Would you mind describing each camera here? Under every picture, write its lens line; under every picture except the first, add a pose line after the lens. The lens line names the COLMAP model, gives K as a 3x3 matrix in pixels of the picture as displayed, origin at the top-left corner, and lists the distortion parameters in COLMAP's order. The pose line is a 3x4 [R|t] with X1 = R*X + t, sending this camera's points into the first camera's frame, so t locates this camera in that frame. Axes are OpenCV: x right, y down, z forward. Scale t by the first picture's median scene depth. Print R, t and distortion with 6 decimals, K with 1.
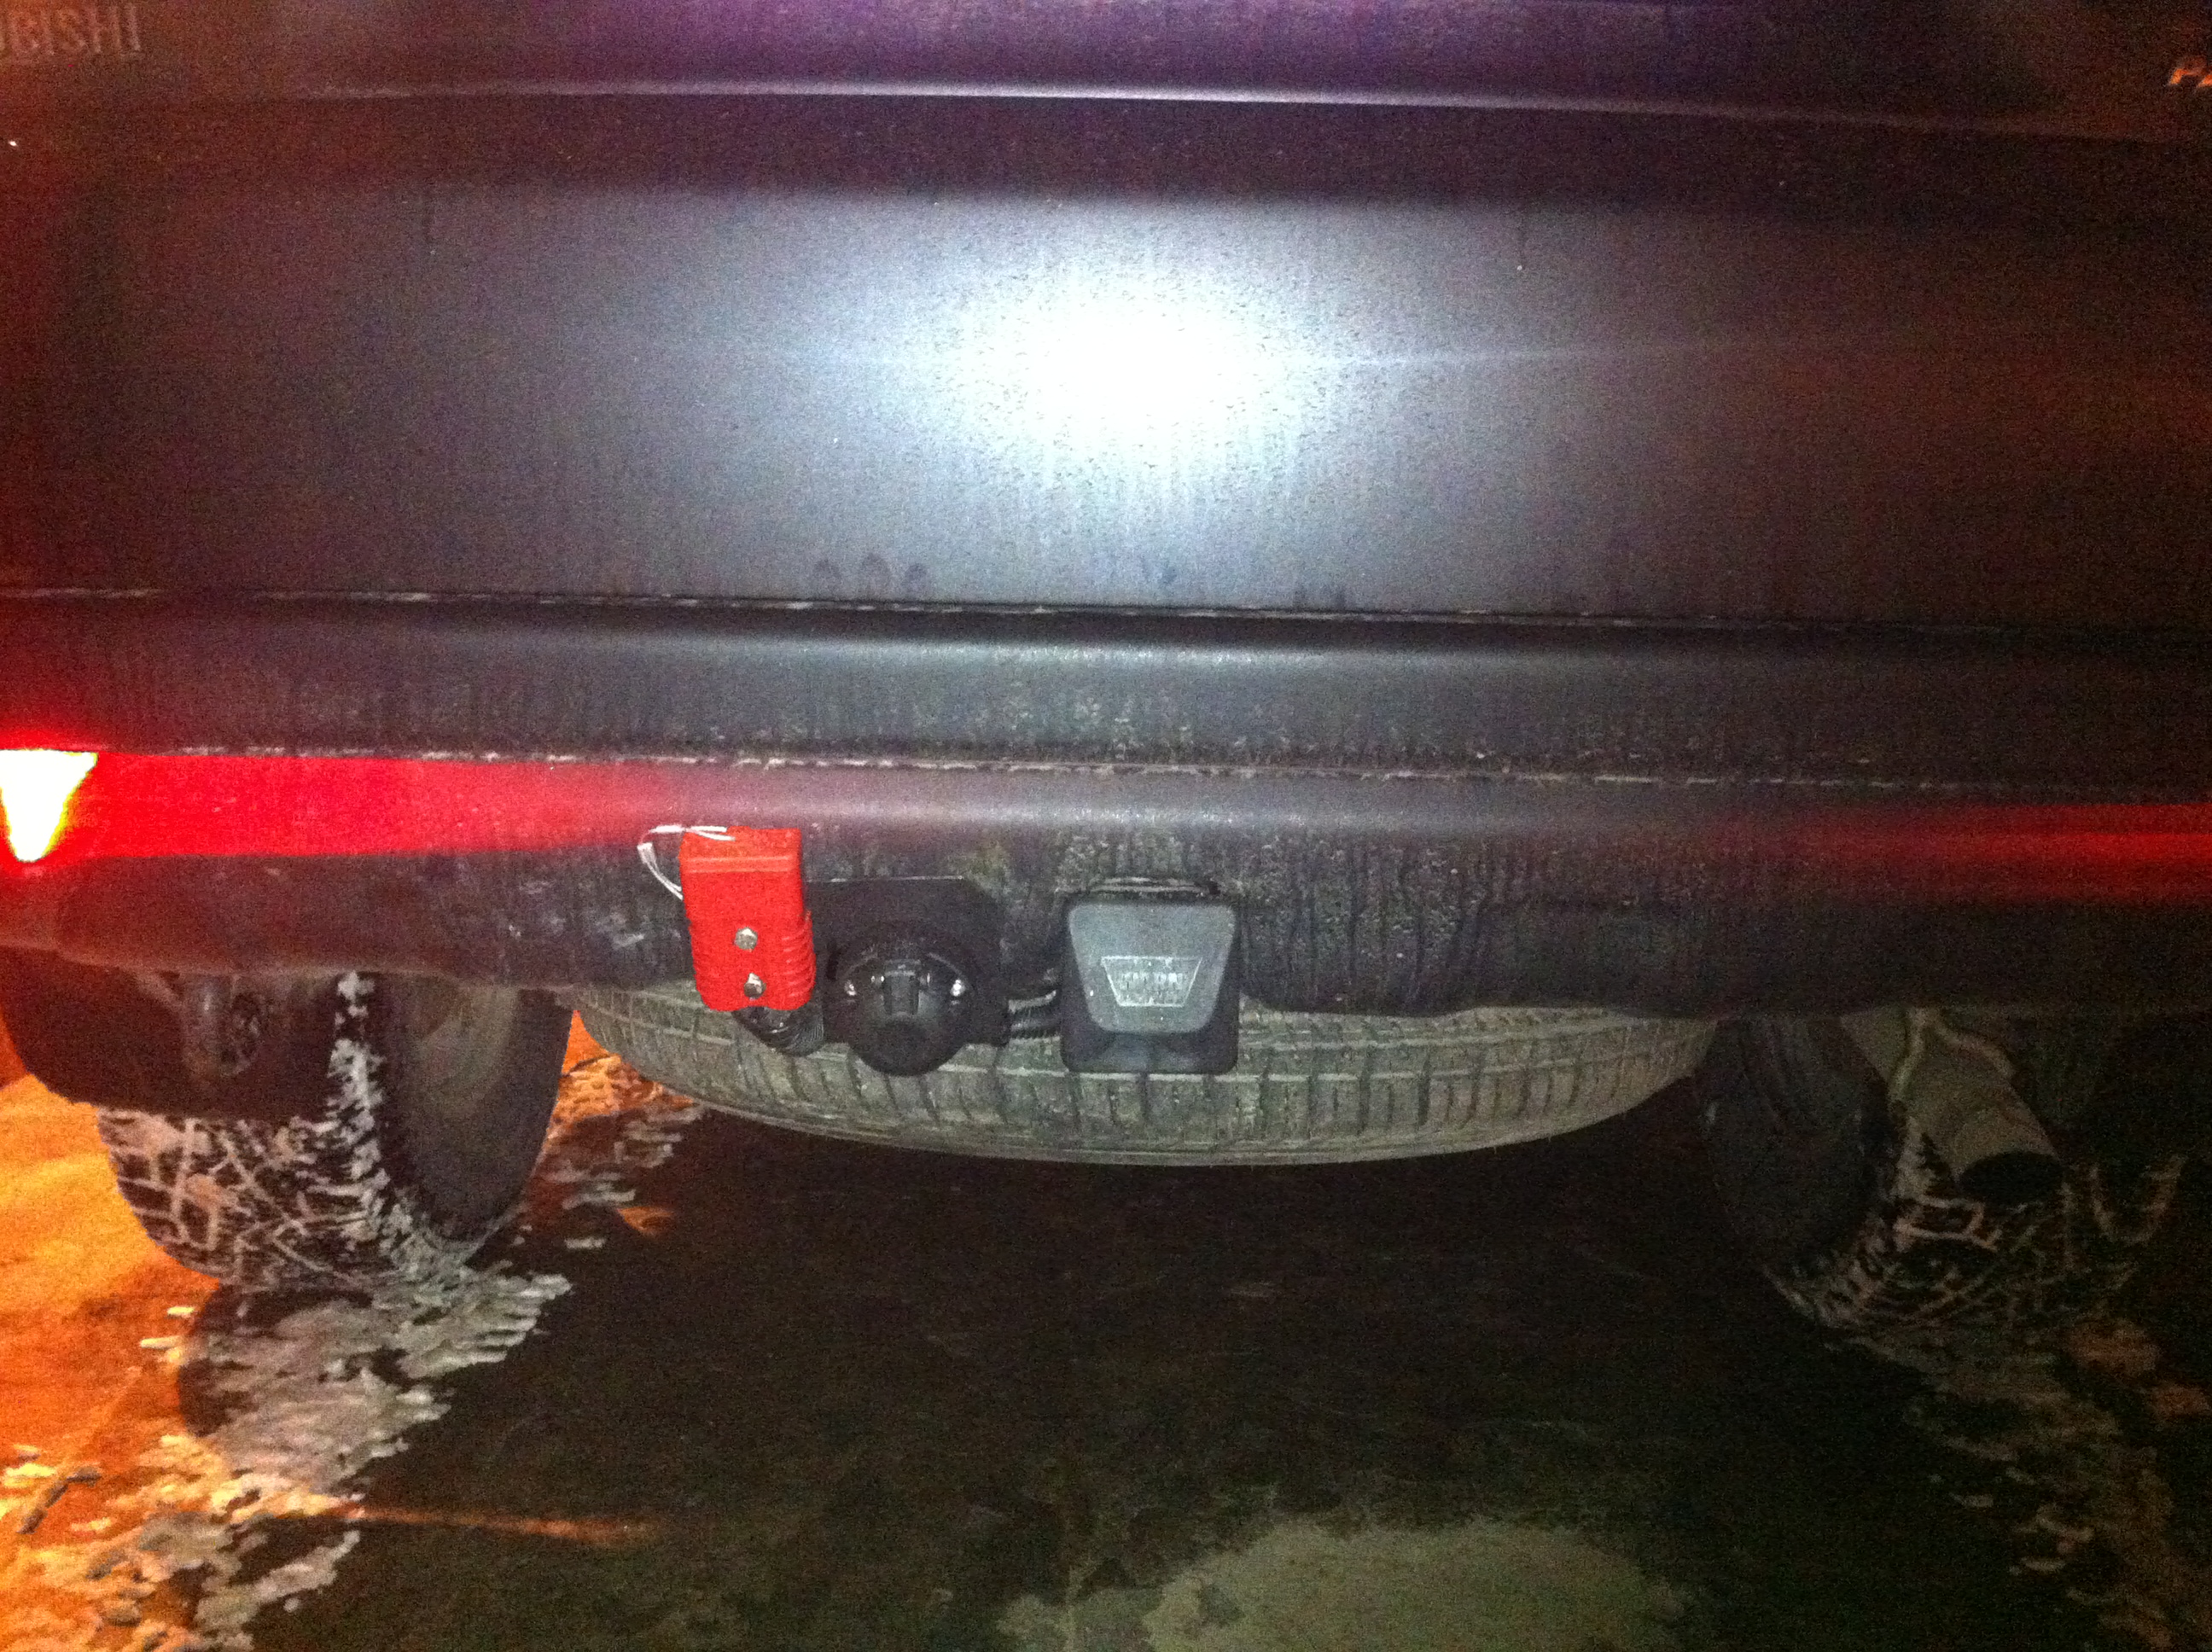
lens RADIAL K [[2239.6, 0, 1106.0], [0, 2239.6, 826.0], [0, 0, 1]] dist [0.012960, -0.000615]
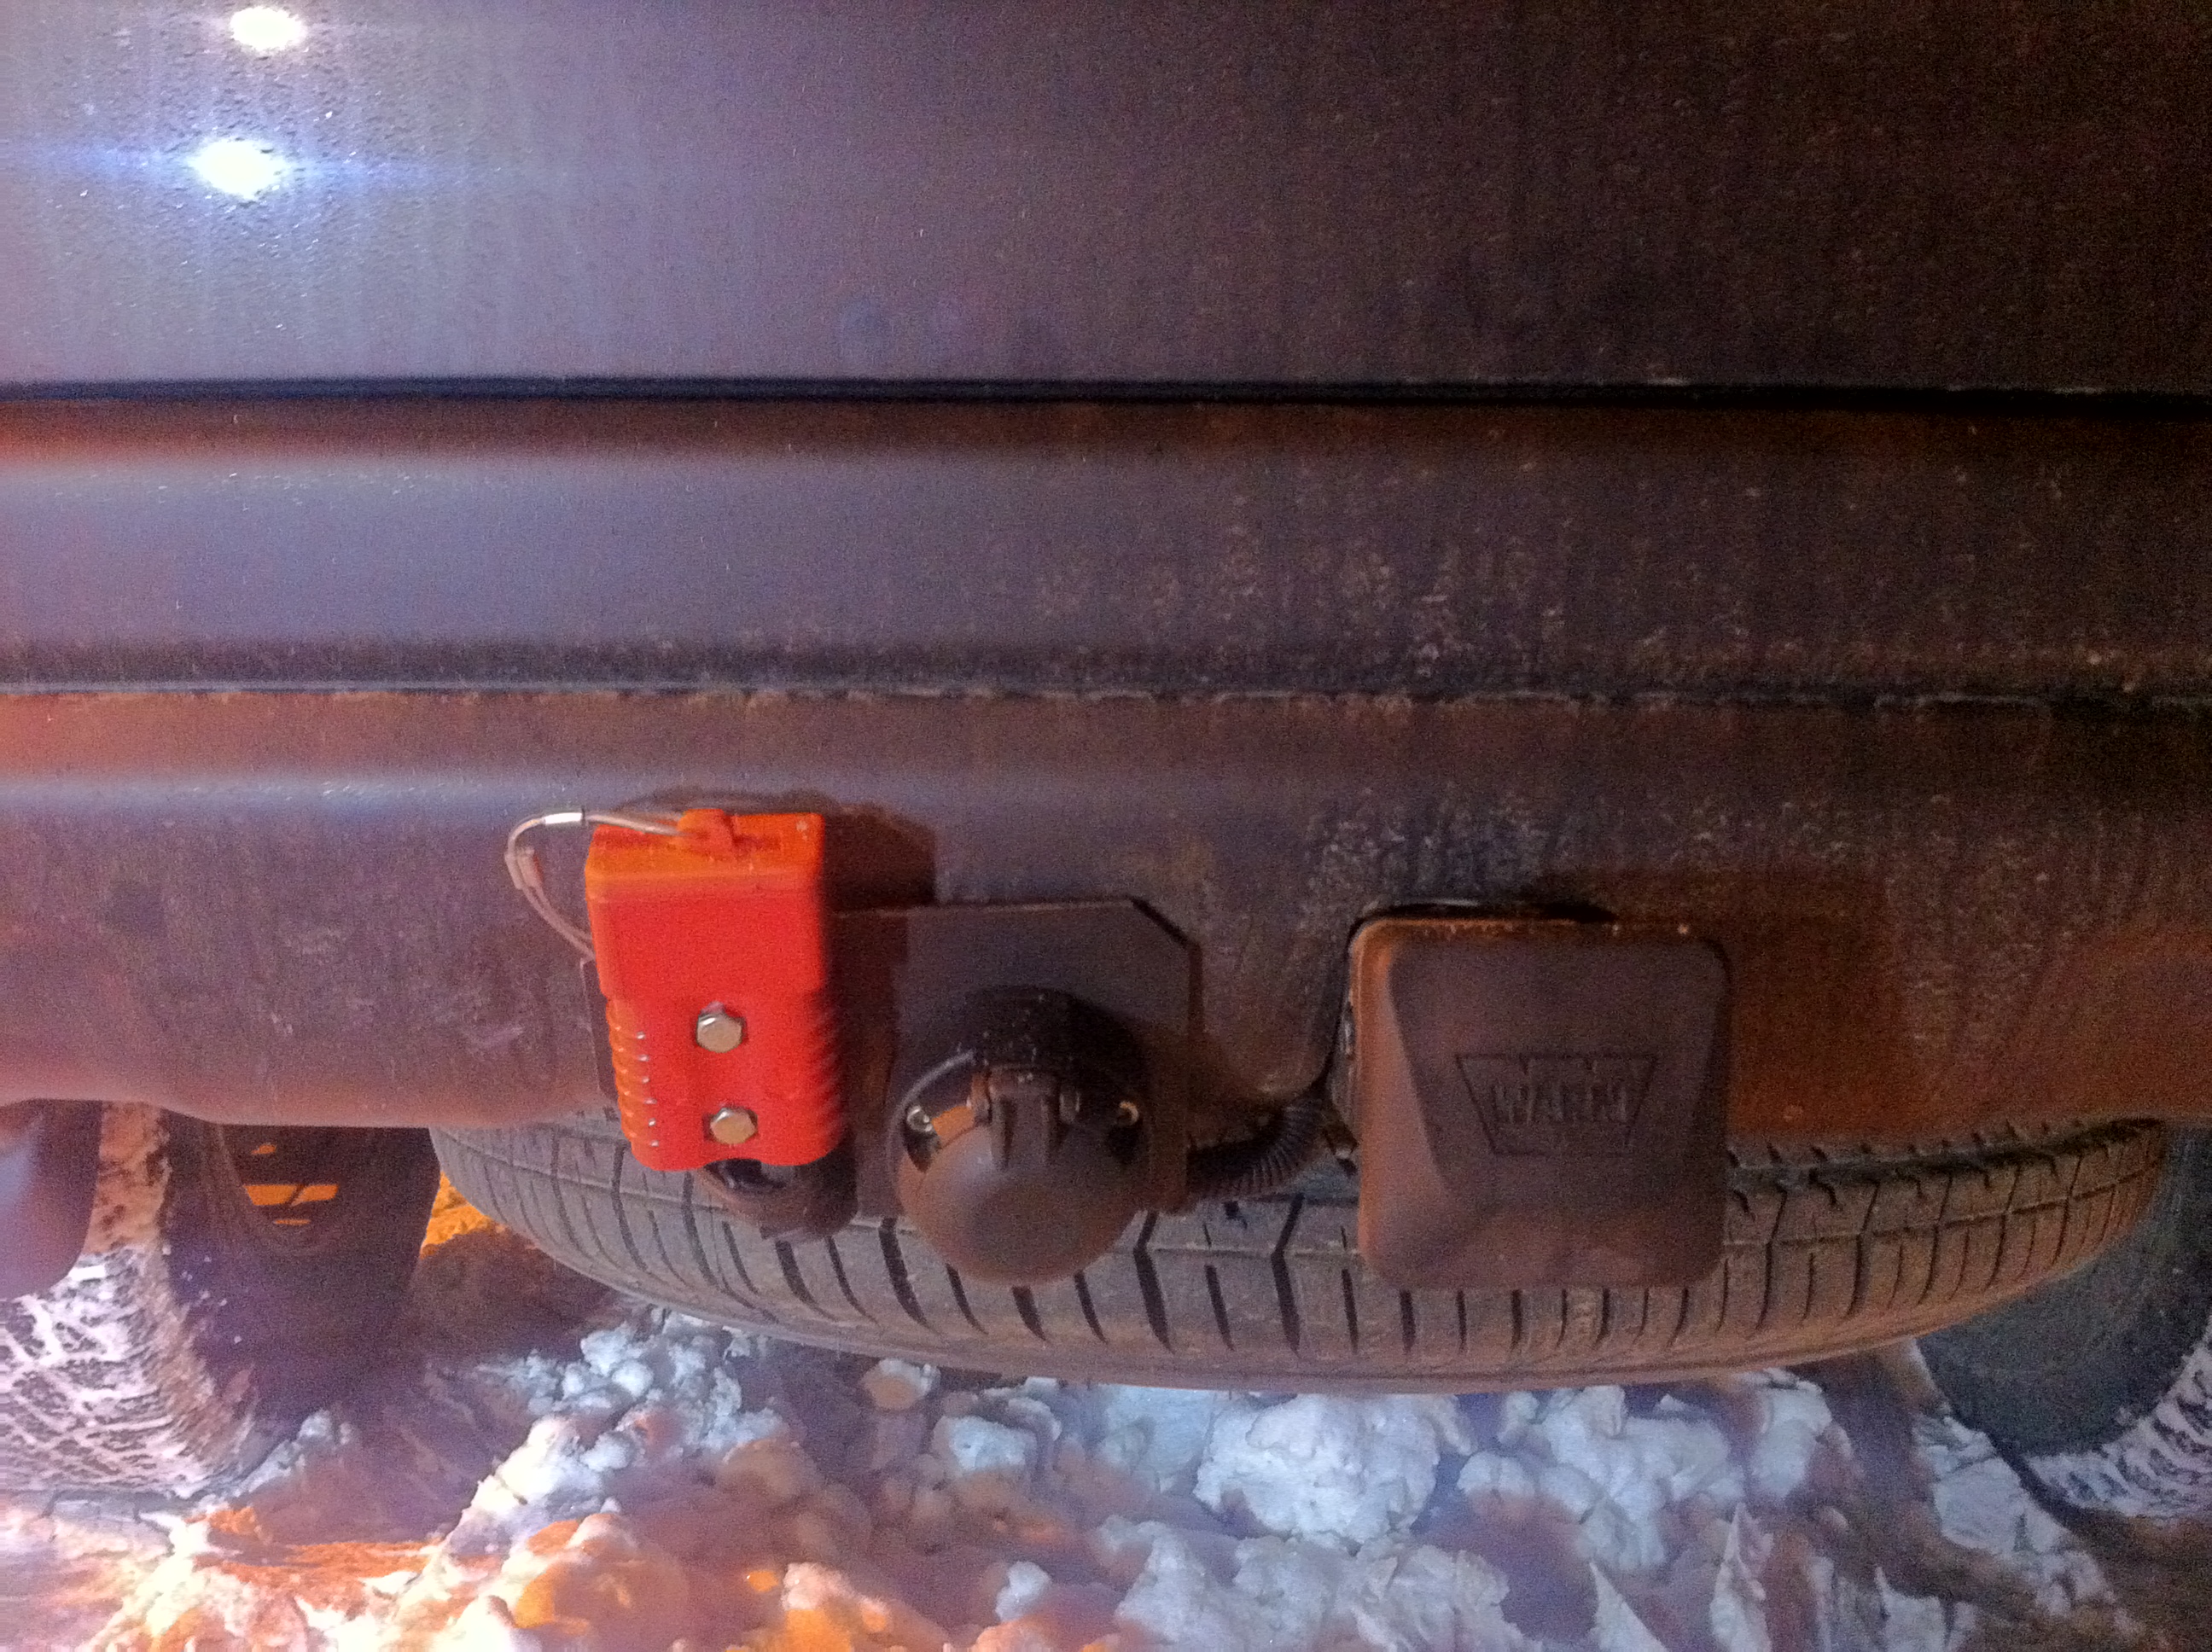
lens RADIAL K [[2239.6, 0, 1106.0], [0, 2239.6, 826.0], [0, 0, 1]] dist [0.012960, -0.000615]
pose [[0.999371, -0.017535, 0.030817, -0.085164], [0.018509, 0.999329, -0.031605, 0.020903], [-0.030242, 0.032156, 0.999025, 0.472591]]
